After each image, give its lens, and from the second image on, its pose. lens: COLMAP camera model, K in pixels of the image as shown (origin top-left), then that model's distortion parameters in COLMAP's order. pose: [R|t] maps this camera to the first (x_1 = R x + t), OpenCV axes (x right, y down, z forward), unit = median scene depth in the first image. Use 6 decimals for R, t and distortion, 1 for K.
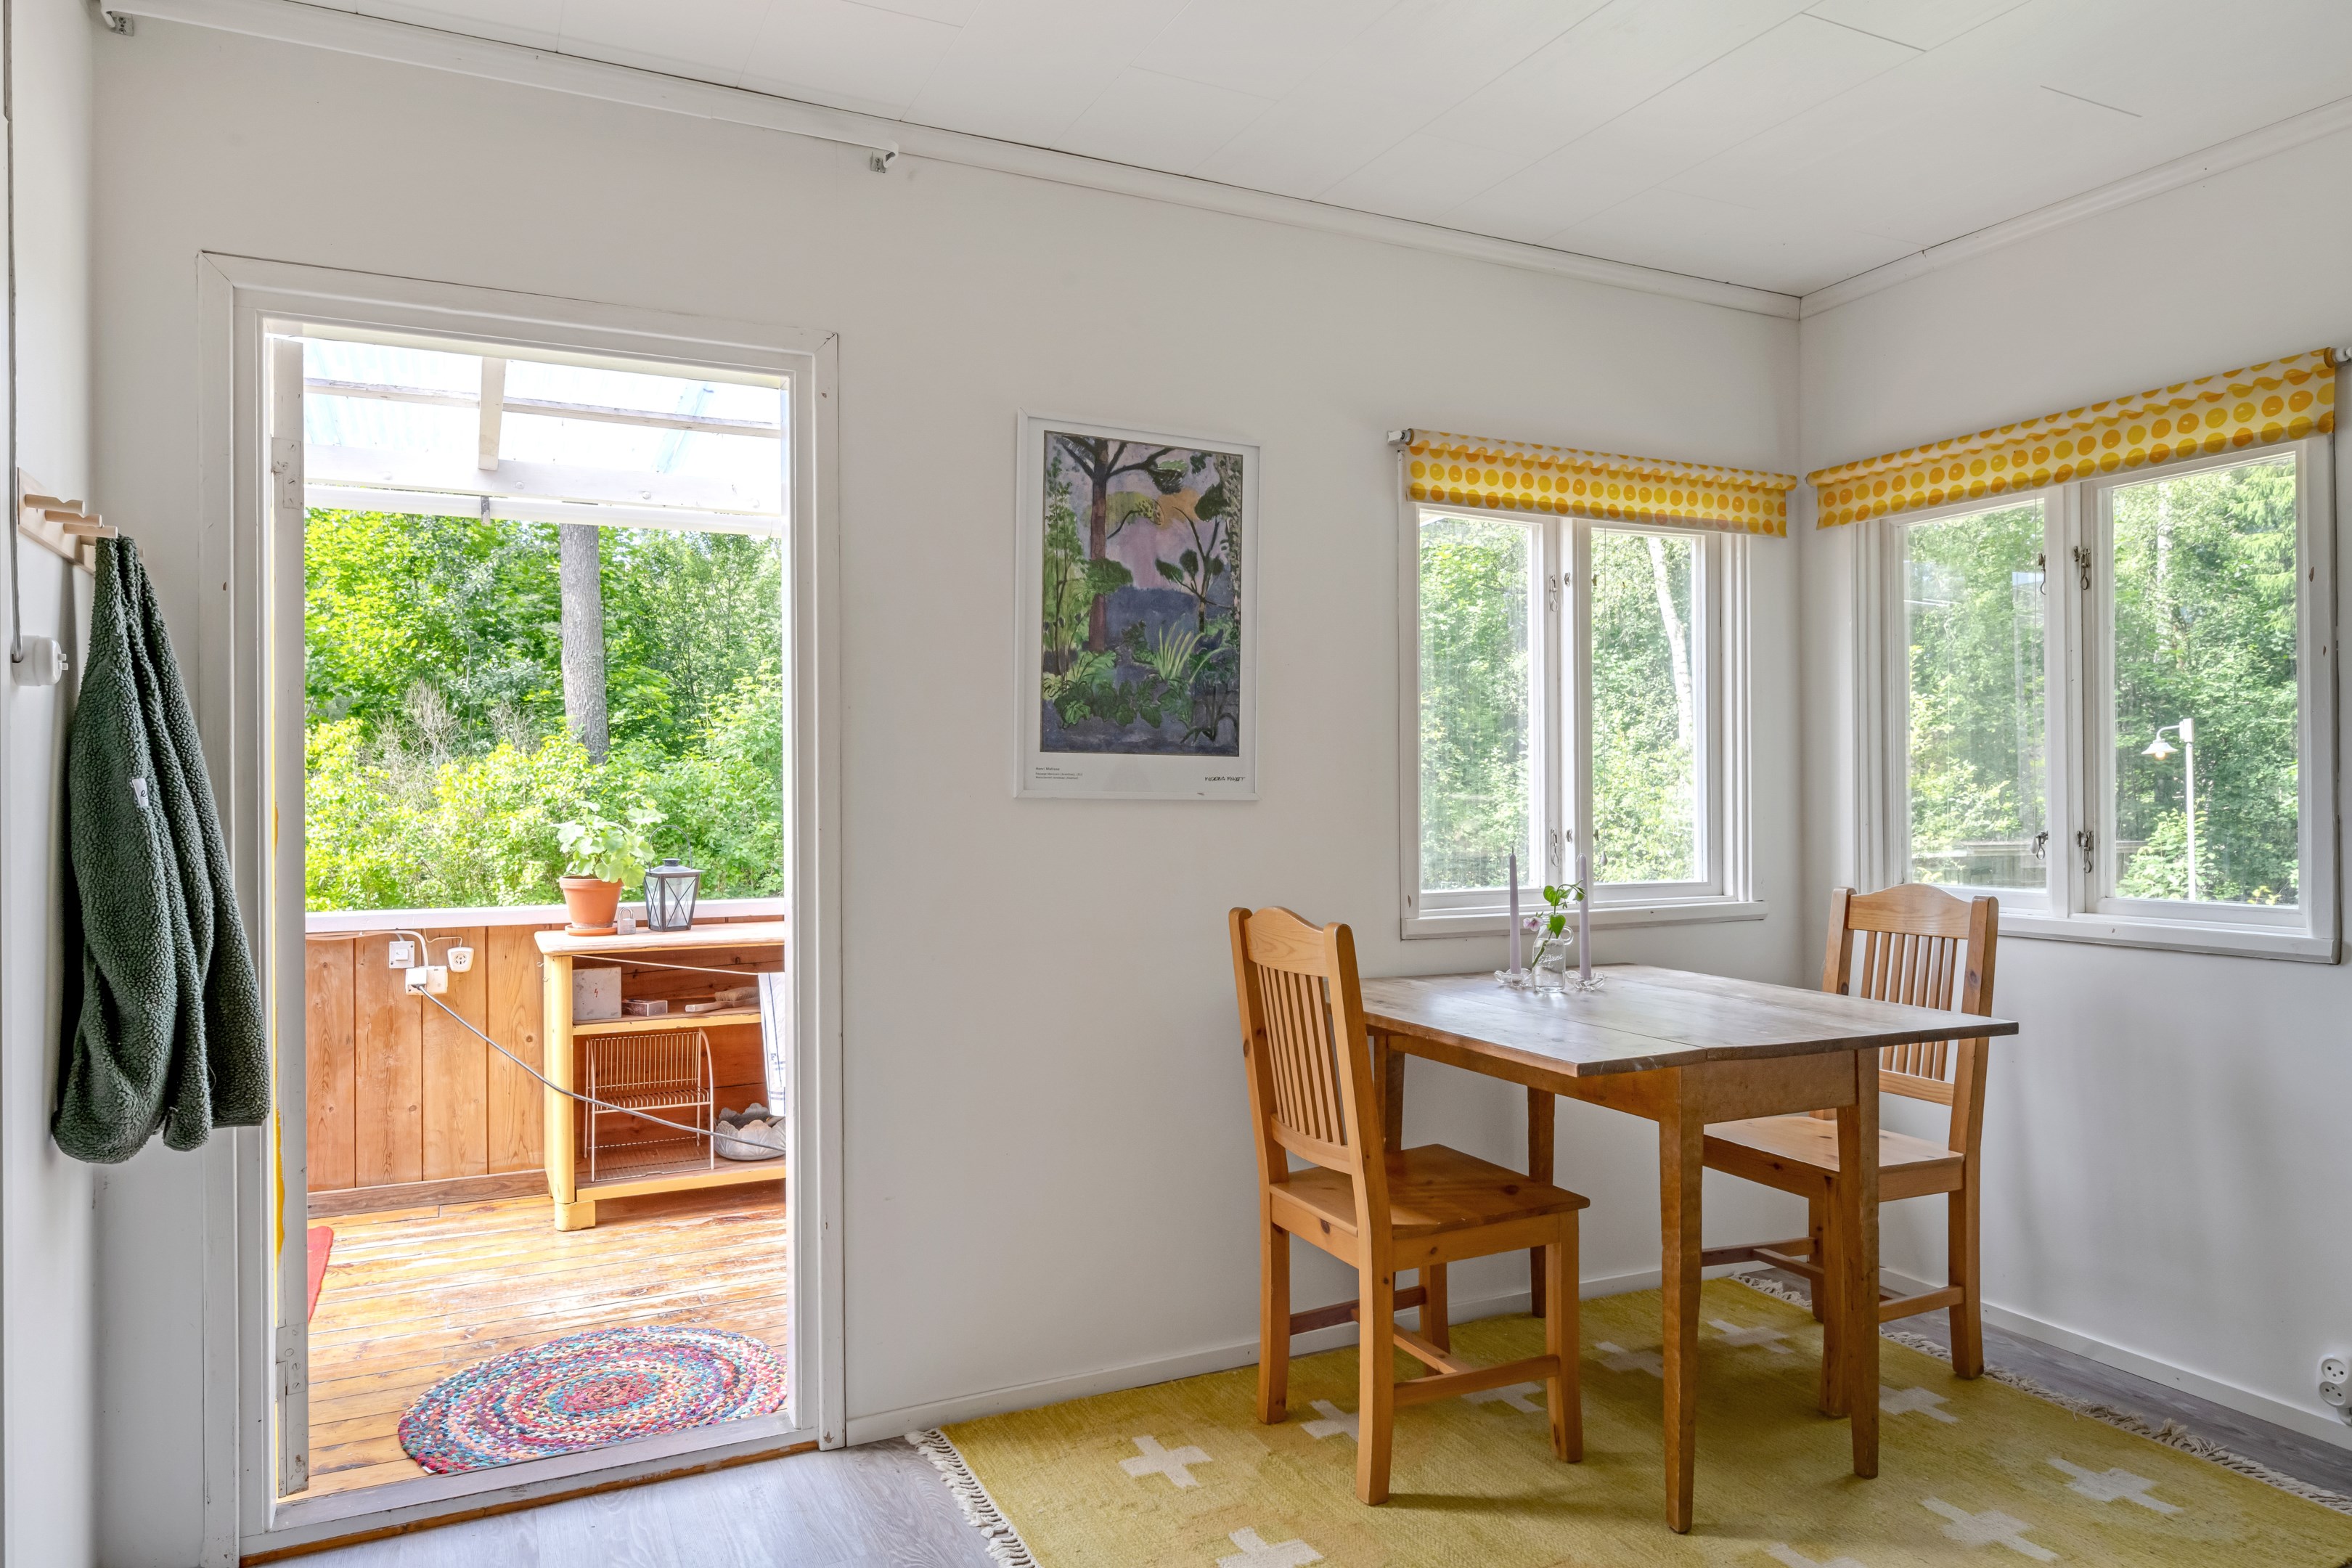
lens RADIAL K [[1511.7, 0, 1176.0], [0, 1511.7, 784.0], [0, 0, 1]] dist [-0.001440, 0.001345]
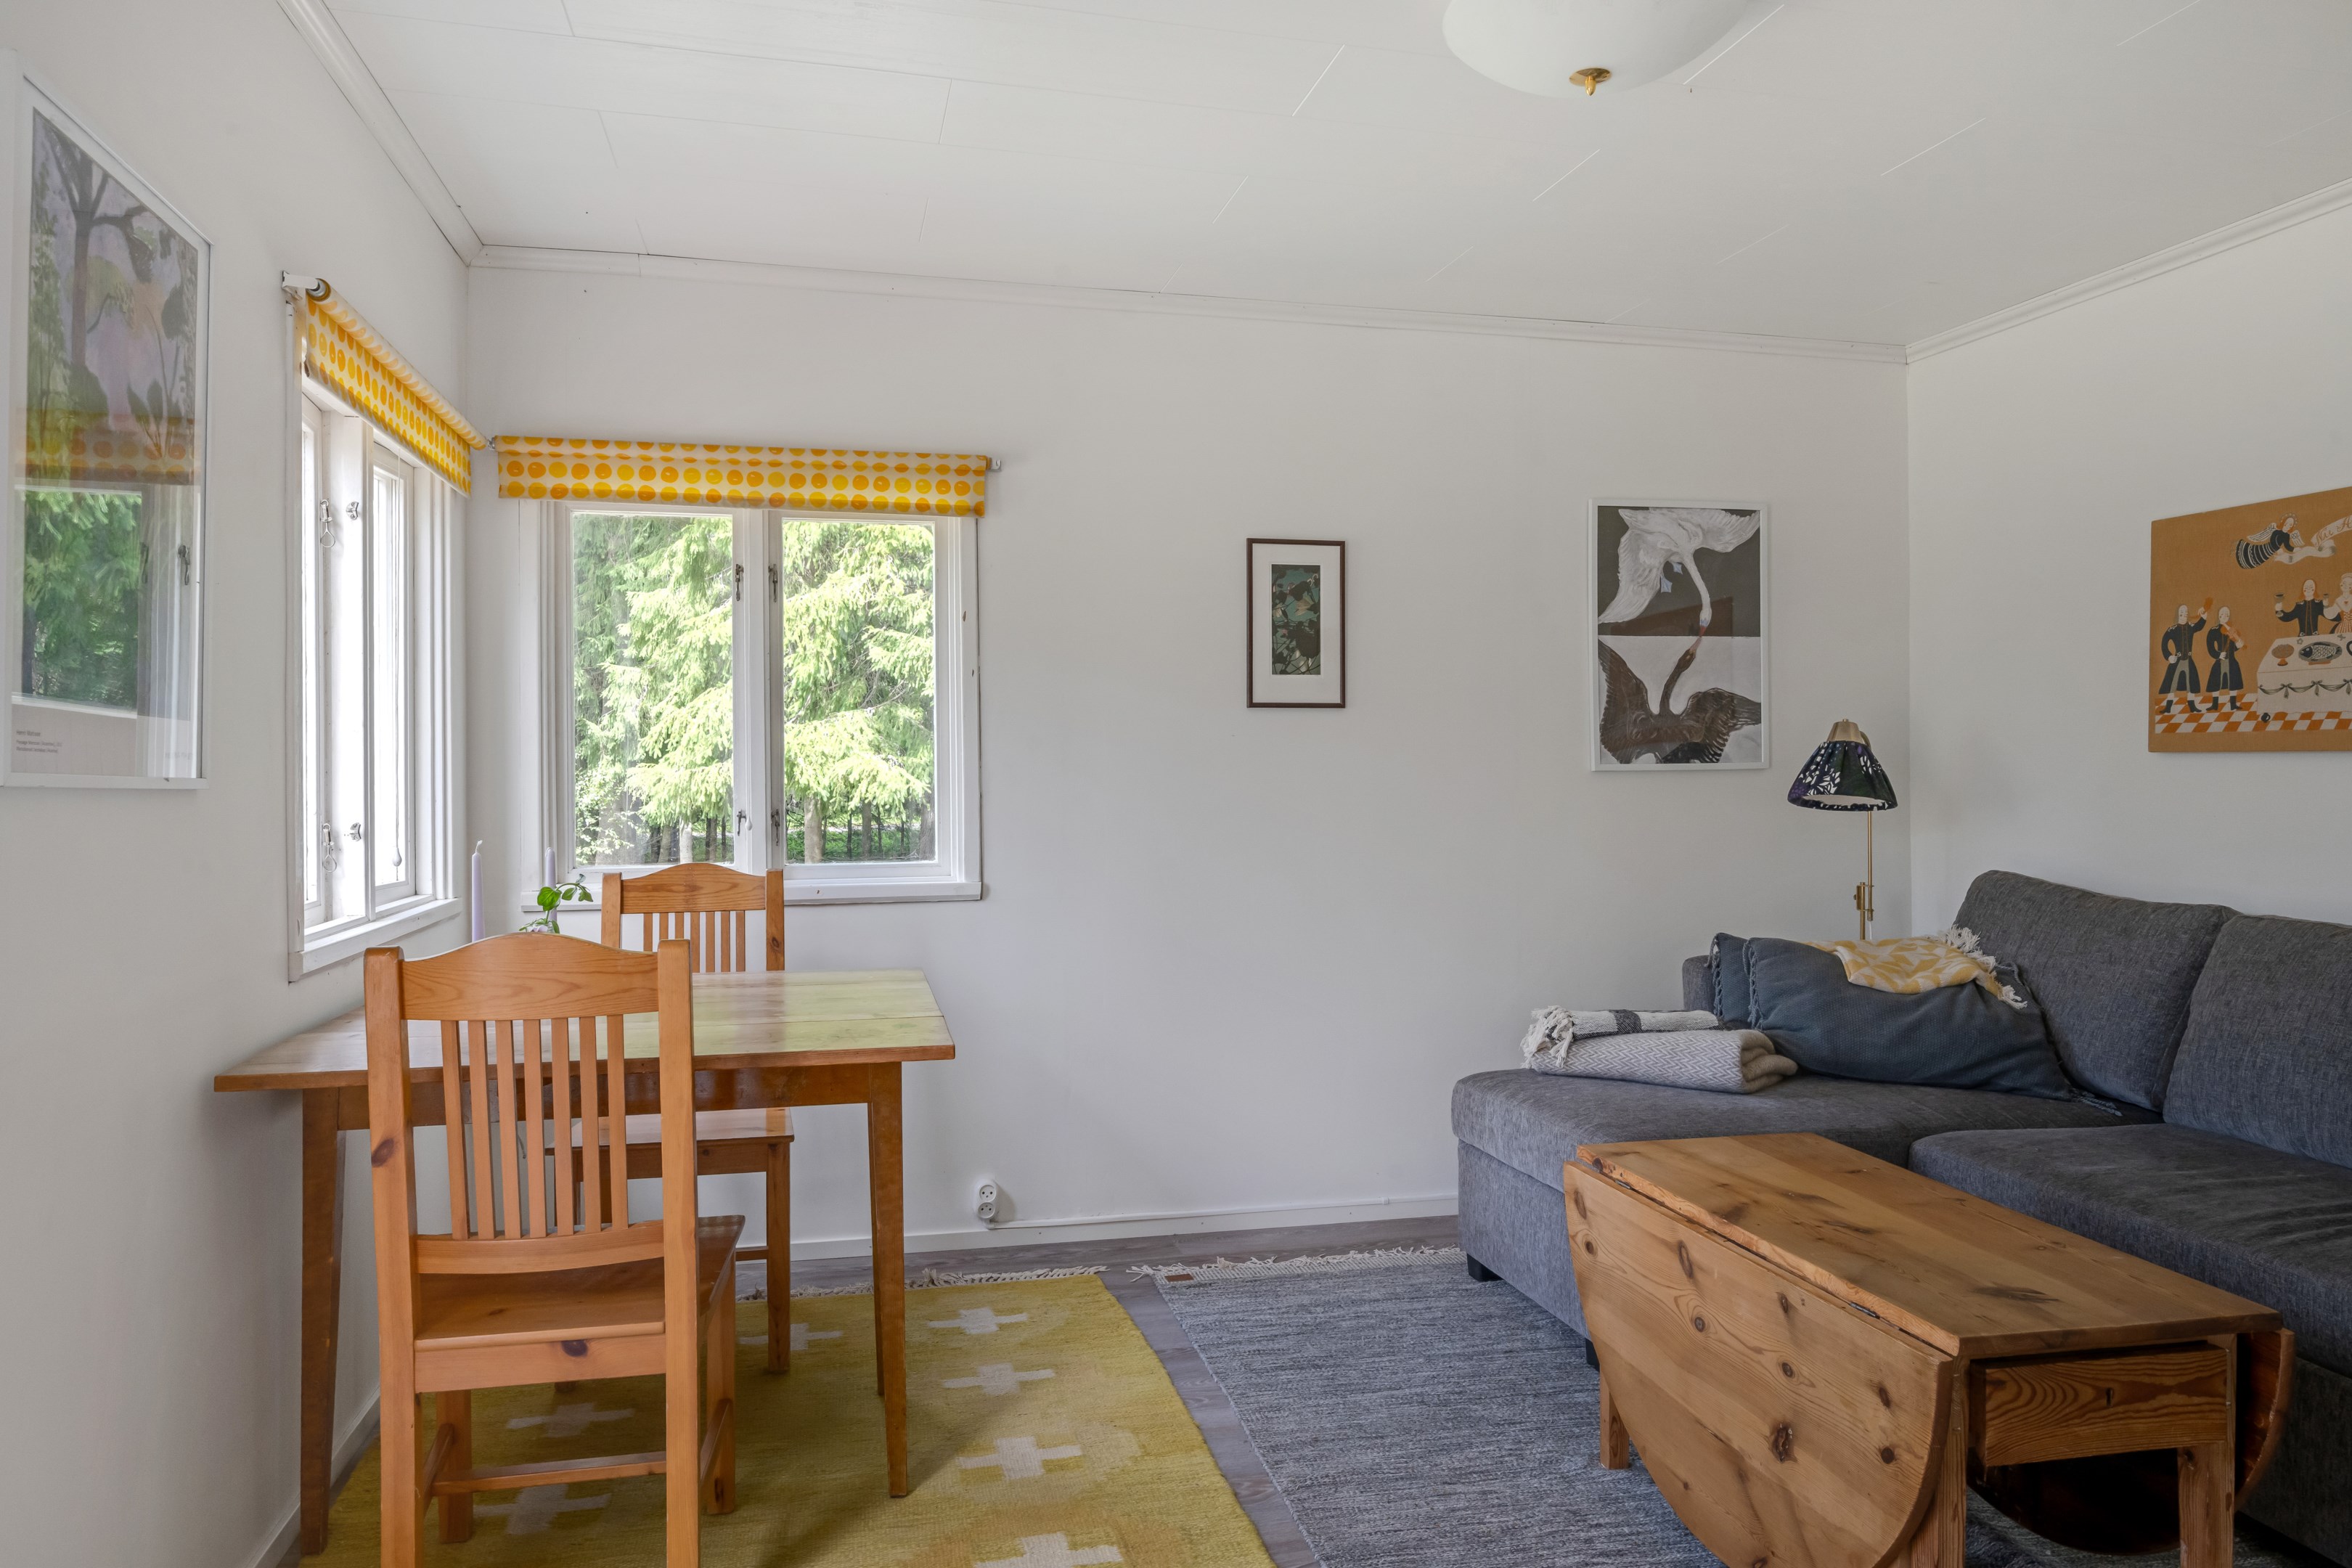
lens RADIAL K [[1542.1, 0, 1206.1], [0, 1542.1, 743.5], [0, 0, 1]] dist [-0.001962, -0.000003]
pose [[0.200476, 0.020346, 0.979487, -0.536266], [-0.002113, 0.999791, -0.020336, 0.004257], [-0.979696, 0.002008, 0.200477, 0.476902]]
